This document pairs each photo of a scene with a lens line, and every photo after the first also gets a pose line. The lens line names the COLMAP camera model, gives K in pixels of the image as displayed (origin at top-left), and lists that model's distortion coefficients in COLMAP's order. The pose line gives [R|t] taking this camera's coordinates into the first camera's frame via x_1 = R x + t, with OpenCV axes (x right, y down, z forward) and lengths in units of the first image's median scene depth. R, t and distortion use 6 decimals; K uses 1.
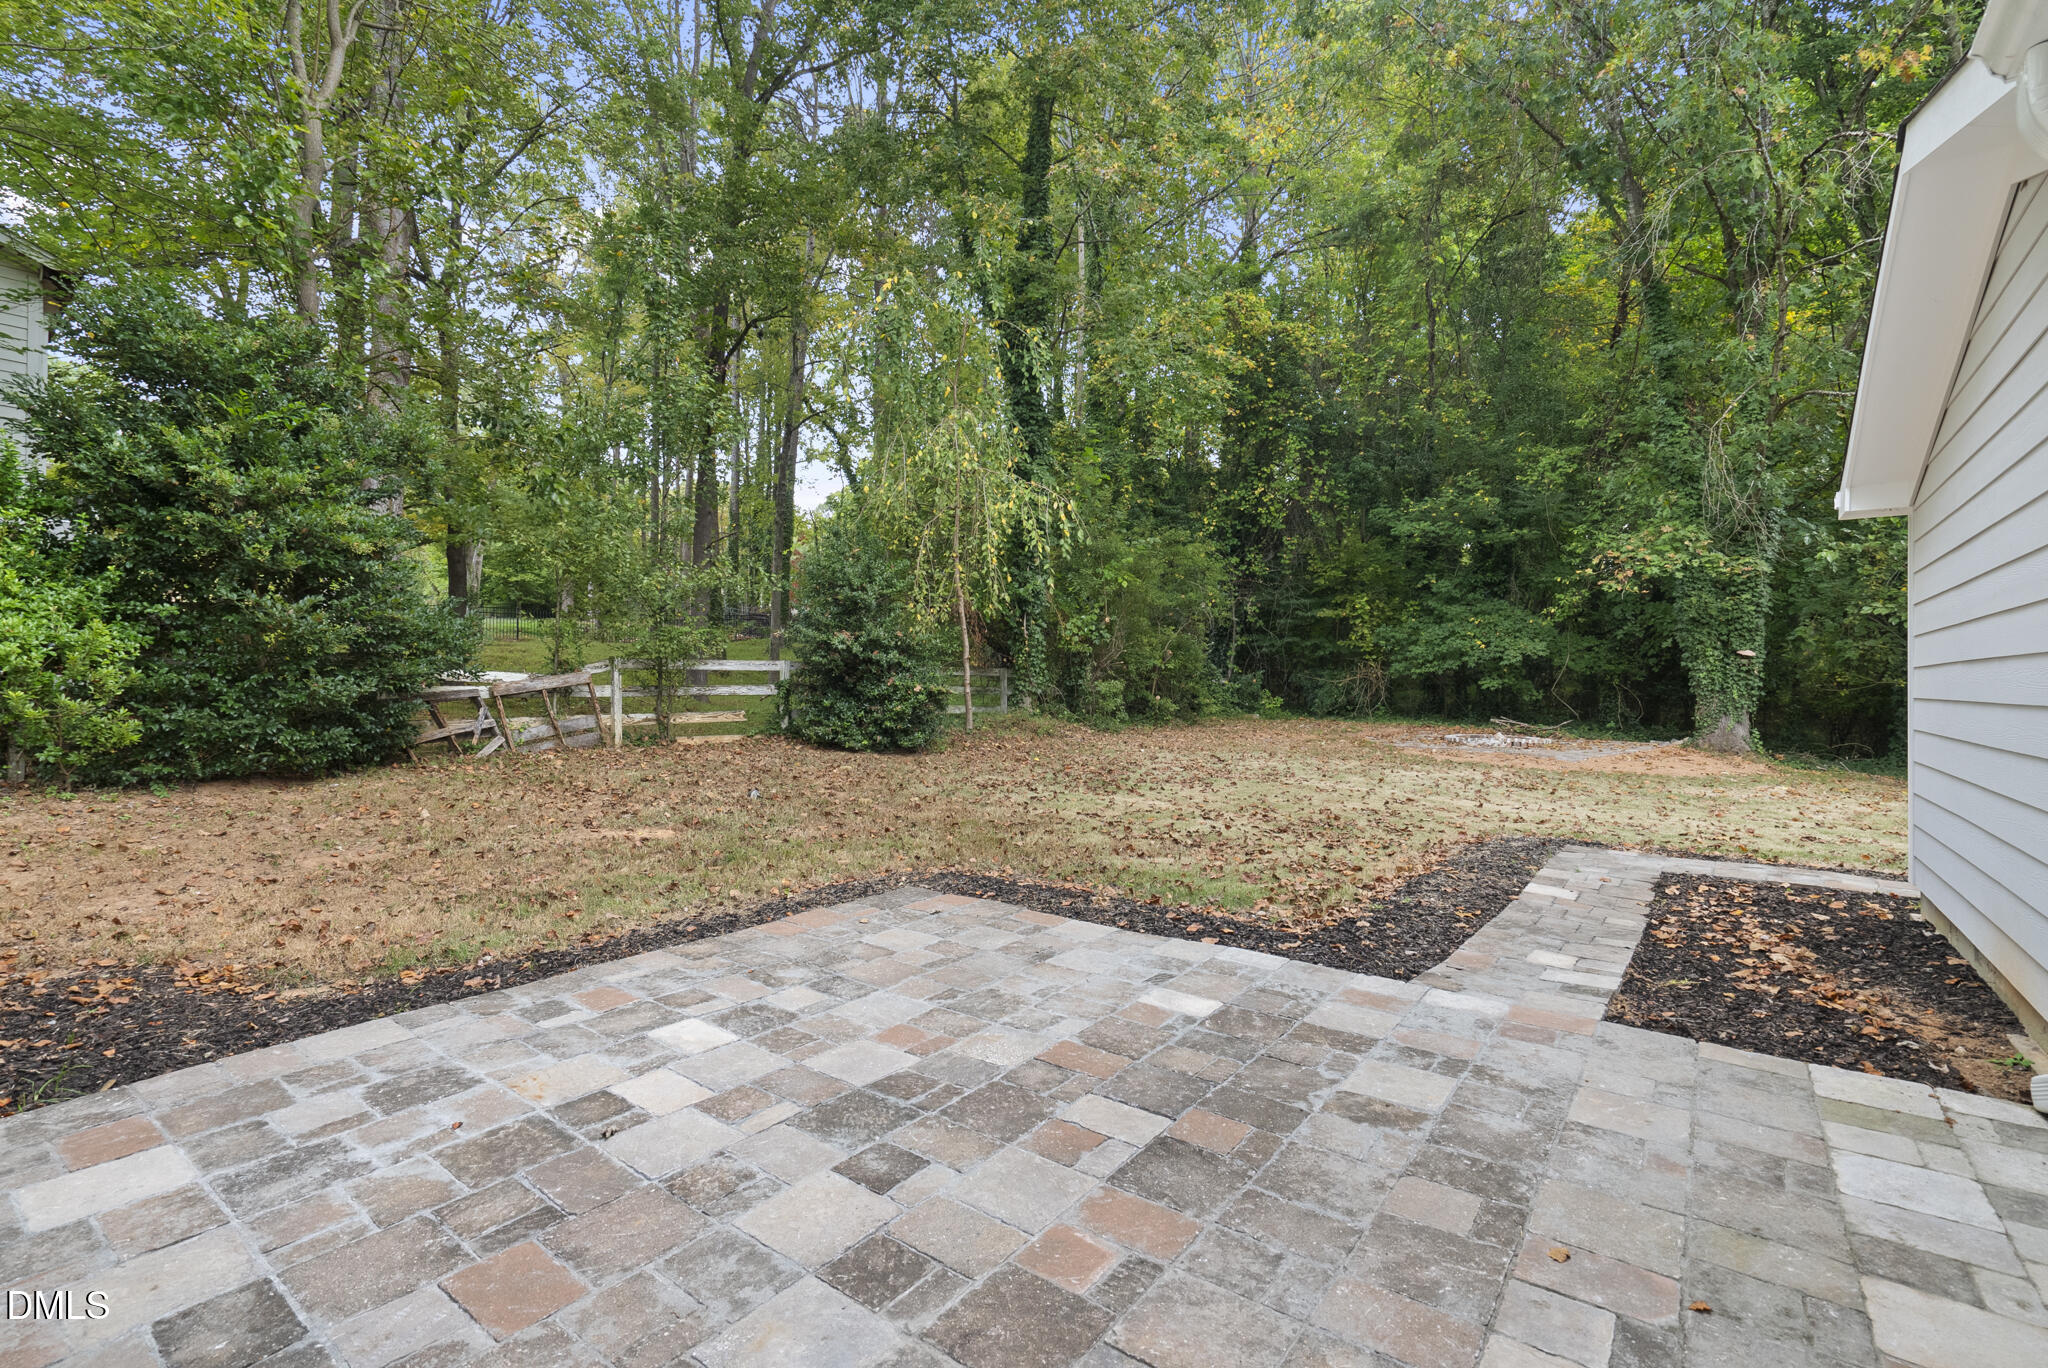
lens RADIAL K [[940.1, 0, 1009.2], [0, 940.1, 691.0], [0, 0, 1]] dist [-0.007533, 0.003183]
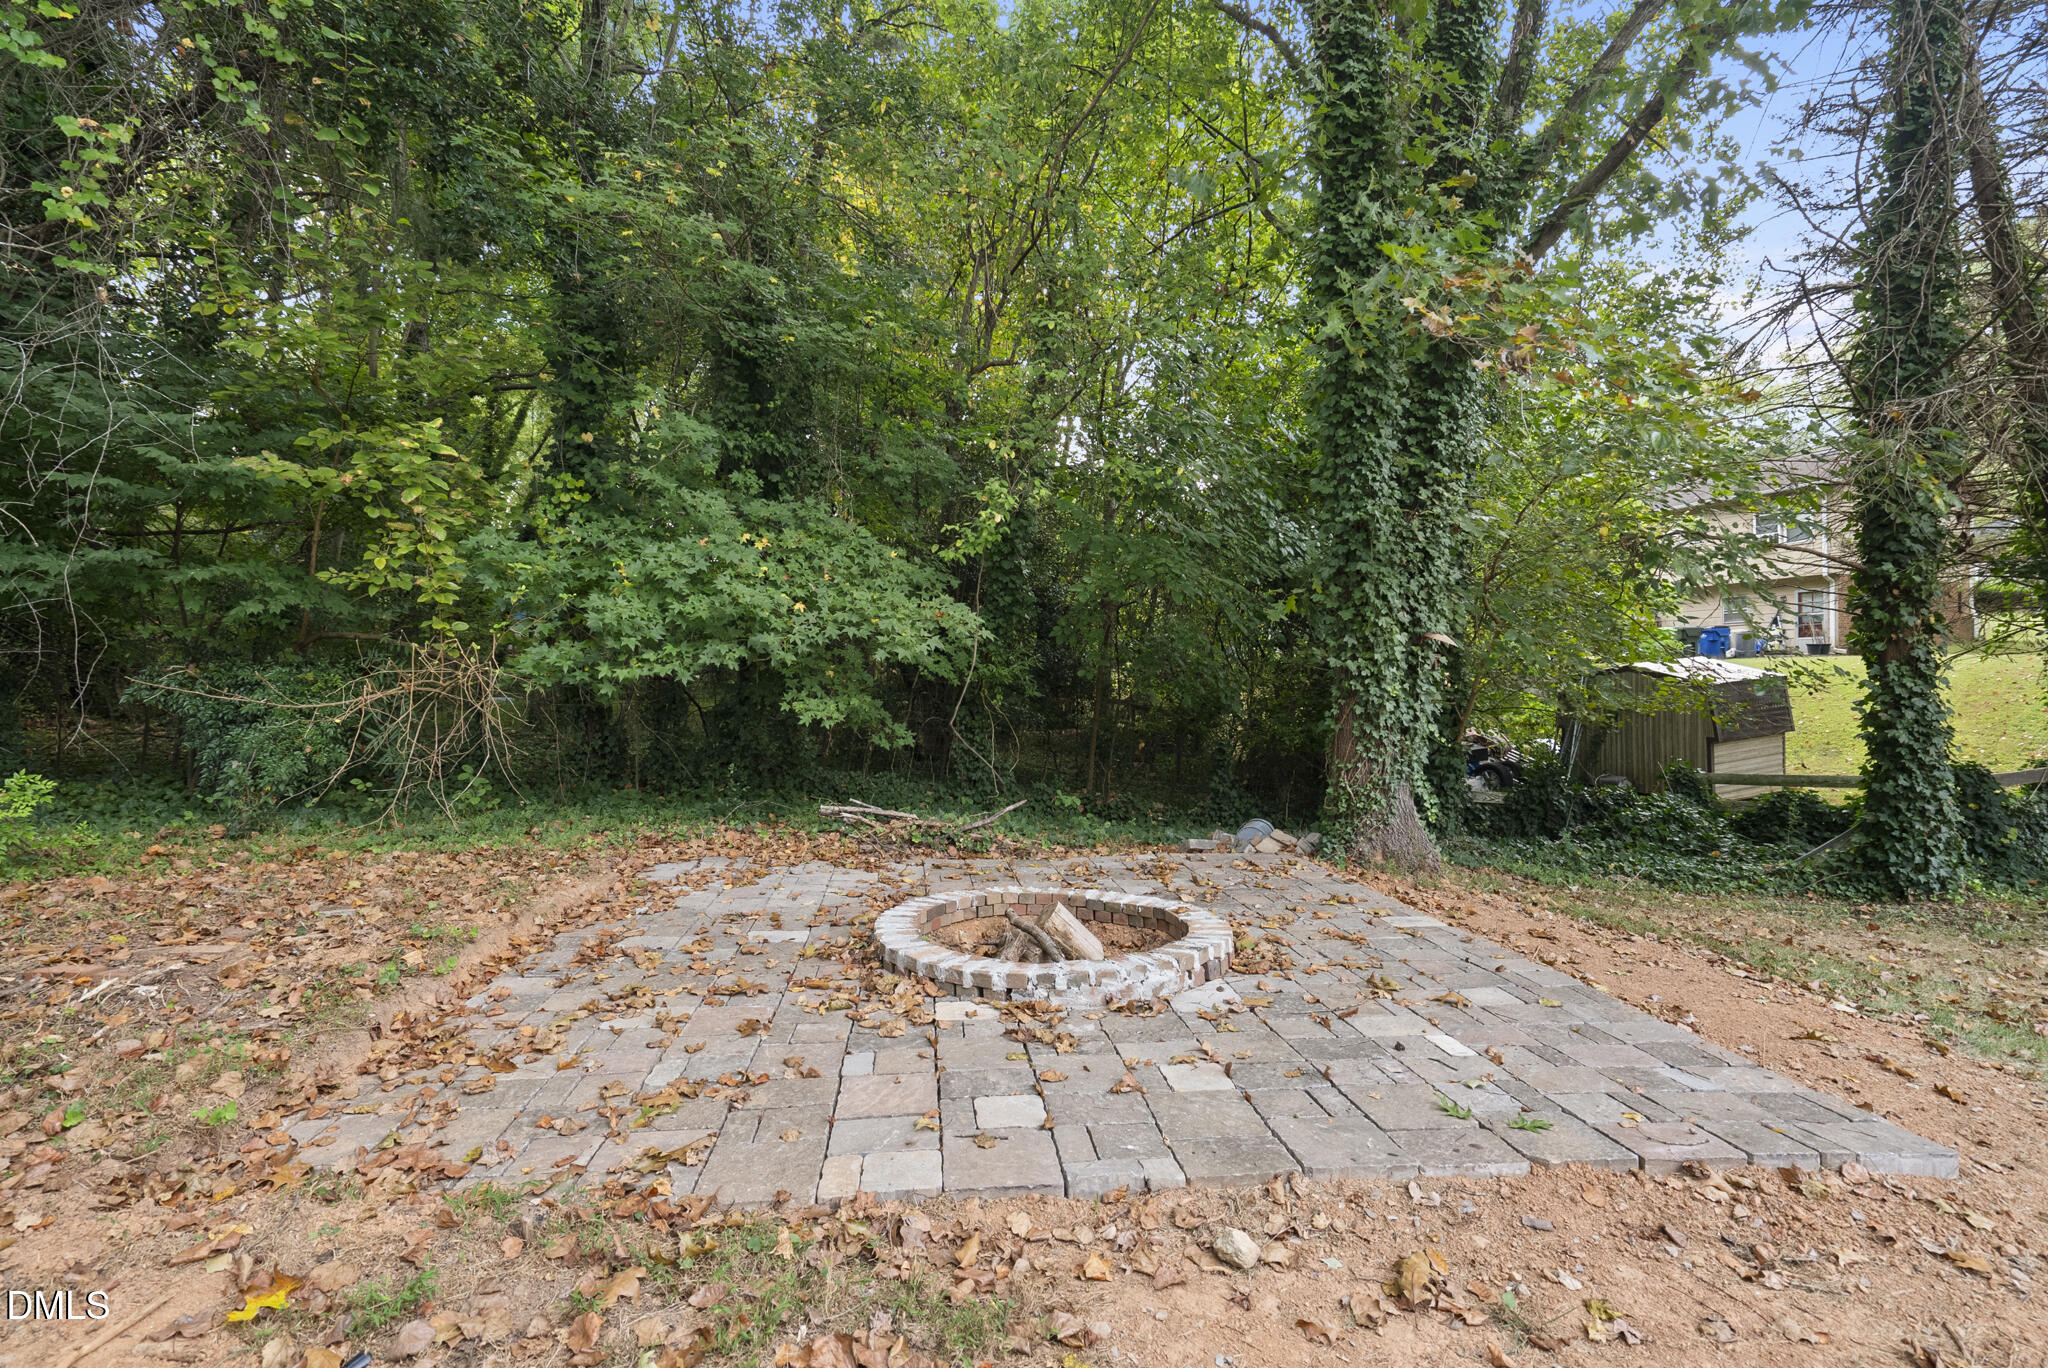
lens RADIAL K [[940.1, 0, 1028.4], [0, 940.1, 697.7], [0, 0, 1]] dist [-0.007533, 0.003183]
pose [[0.517203, -0.005990, 0.855842, 0.375388], [0.007780, 0.999967, 0.002297, -0.019475], [-0.855827, 0.005470, 0.517233, 1.166069]]
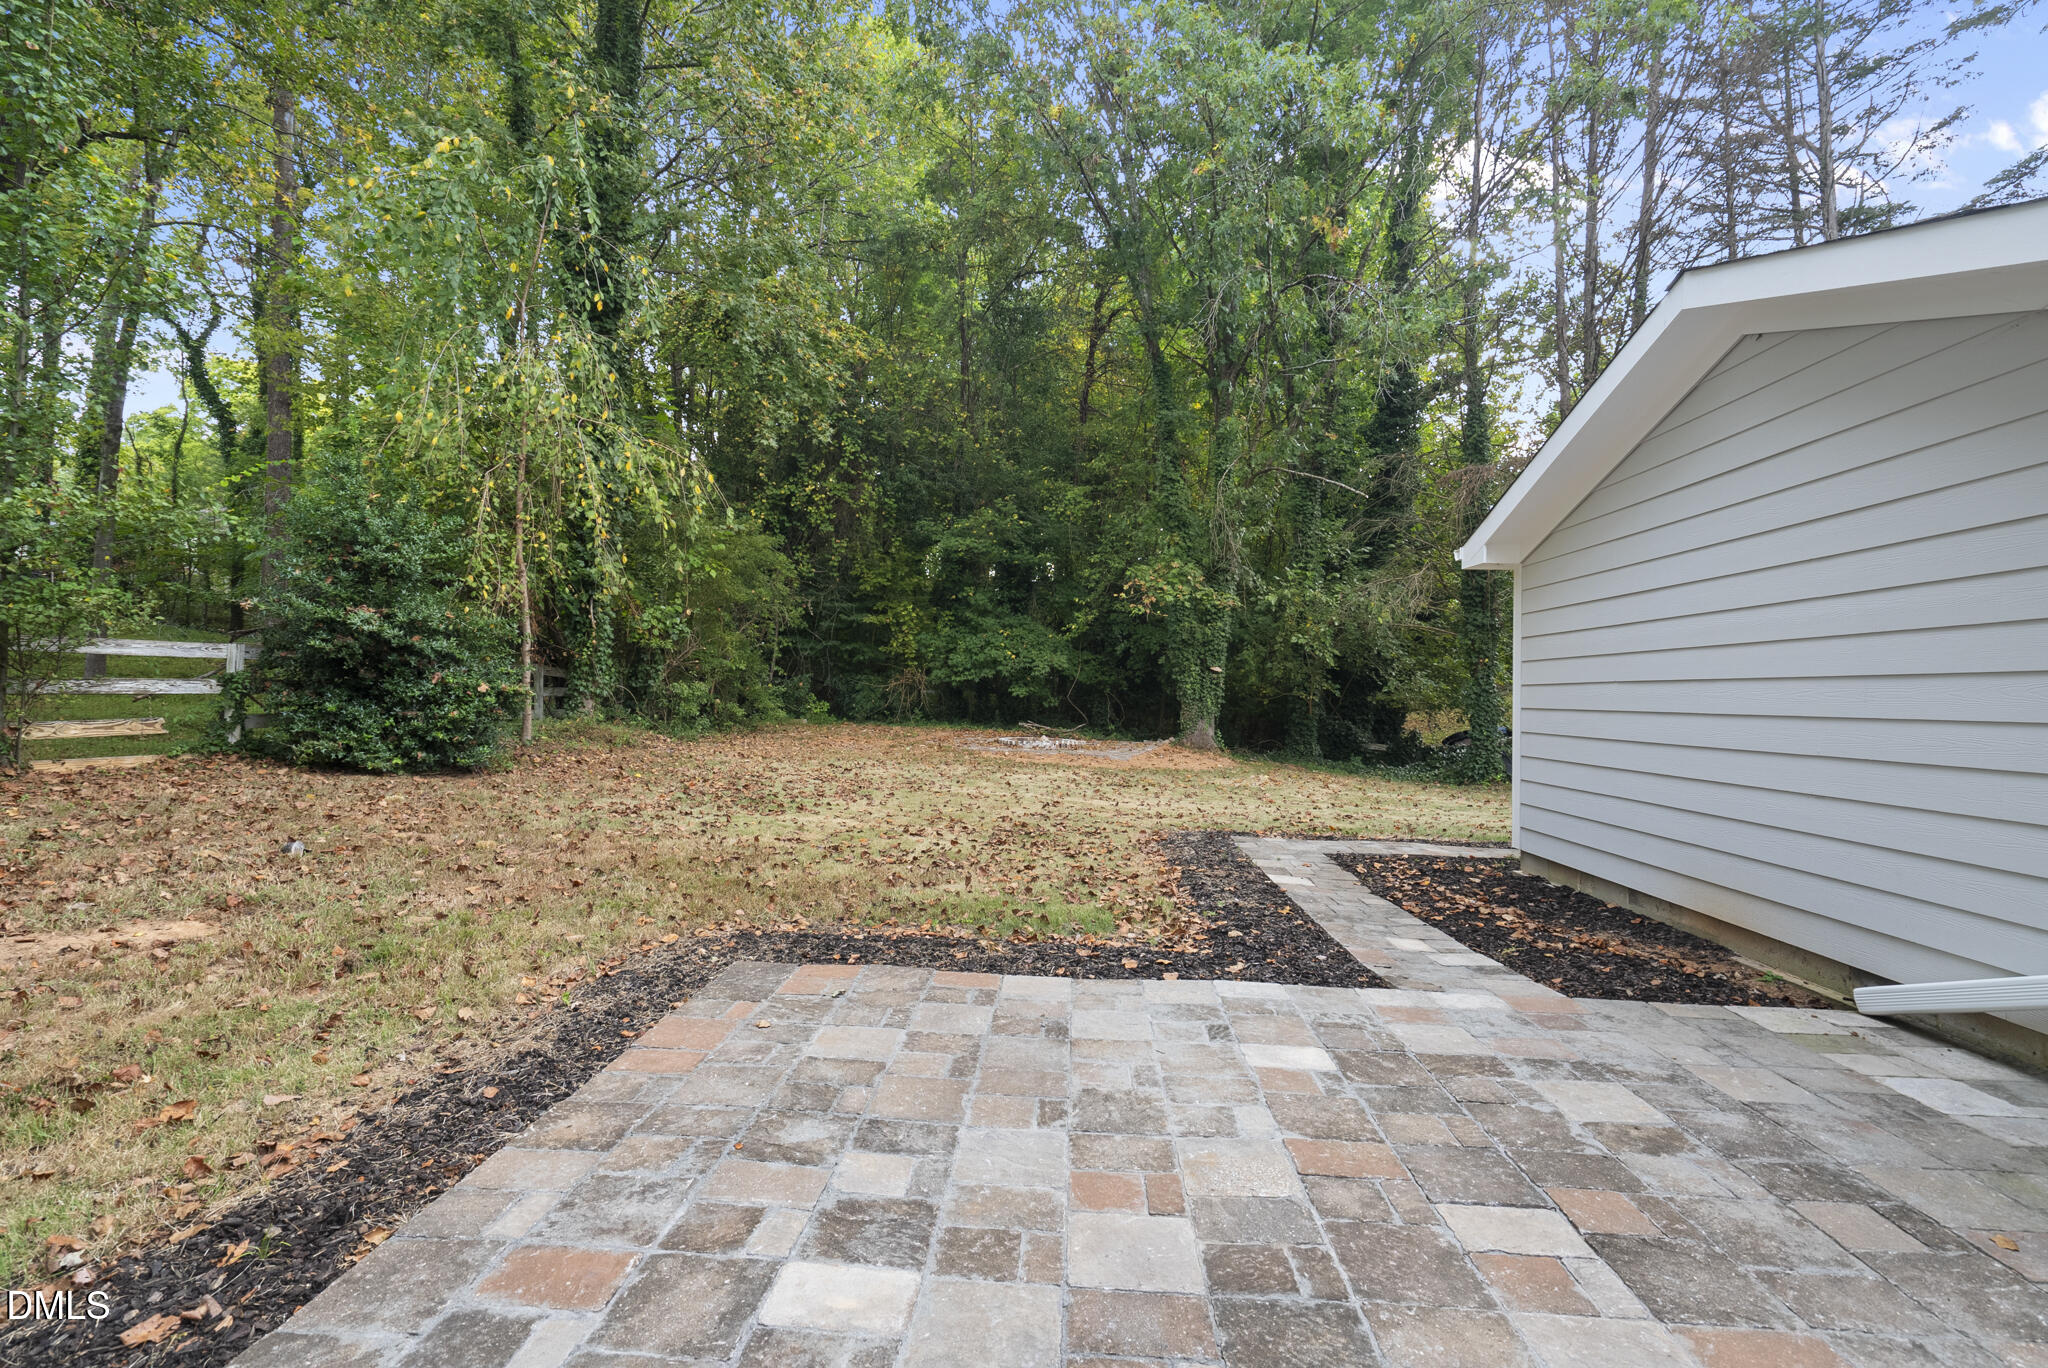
lens RADIAL K [[940.1, 0, 1022.9], [0, 940.1, 687.2], [0, 0, 1]] dist [-0.007533, 0.003183]
pose [[0.827719, 0.015216, 0.560936, -0.163558], [-0.010878, 0.999880, -0.011072, 0.000246], [-0.561037, 0.003063, 0.827785, 0.132442]]
